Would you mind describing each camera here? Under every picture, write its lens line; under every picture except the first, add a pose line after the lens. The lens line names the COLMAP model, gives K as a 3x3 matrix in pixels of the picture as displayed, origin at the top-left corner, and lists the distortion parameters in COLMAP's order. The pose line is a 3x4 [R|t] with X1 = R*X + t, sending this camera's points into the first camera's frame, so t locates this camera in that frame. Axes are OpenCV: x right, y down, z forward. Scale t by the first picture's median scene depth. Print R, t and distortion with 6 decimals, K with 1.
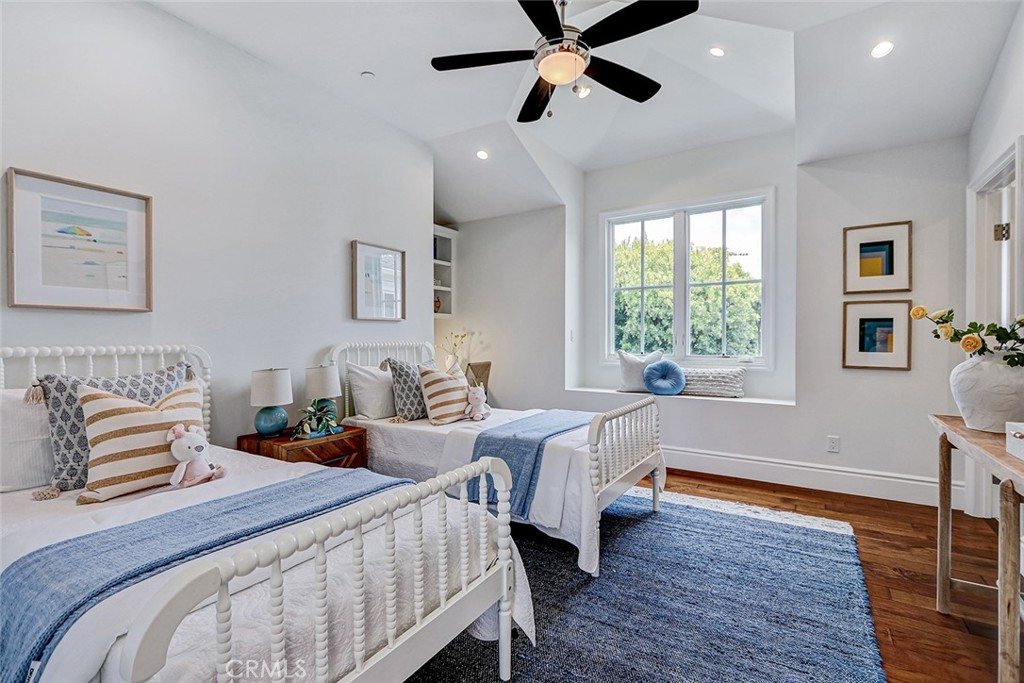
lens RADIAL K [[465.7, 0, 512.0], [0, 465.7, 341.5], [0, 0, 1]] dist [0.034051, 0.000022]
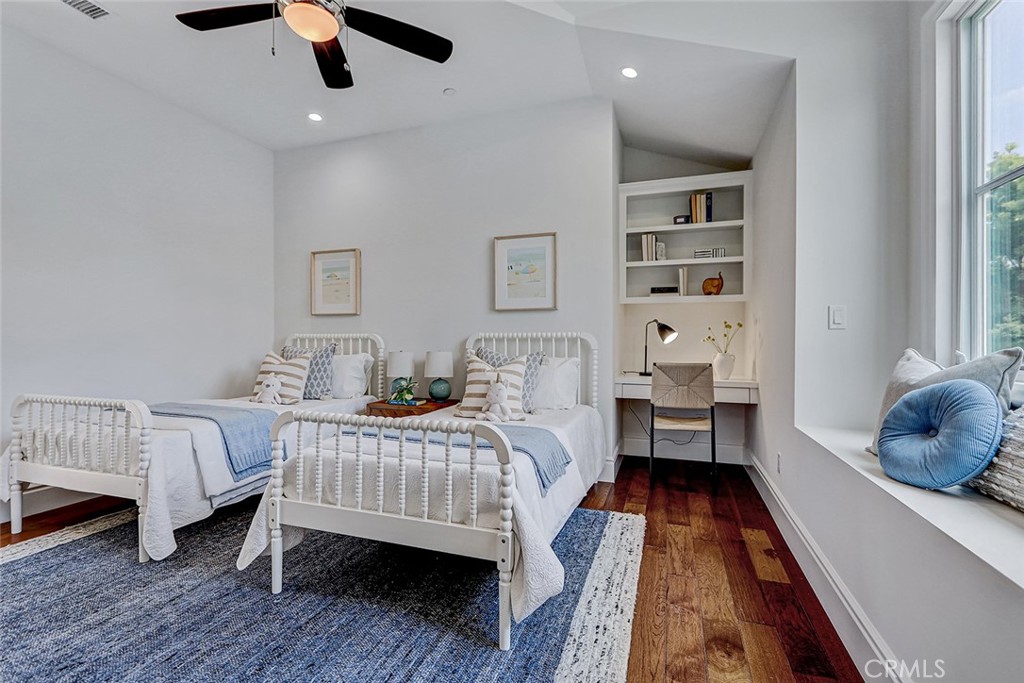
lens RADIAL K [[464.8, 0, 512.2], [0, 464.8, 329.2], [0, 0, 1]] dist [-0.000383, -0.000270]
pose [[0.232210, -0.002015, -0.972664, 0.858678], [-0.001491, 0.999996, -0.002428, 0.002031], [0.972665, 0.002014, 0.232206, 0.926754]]
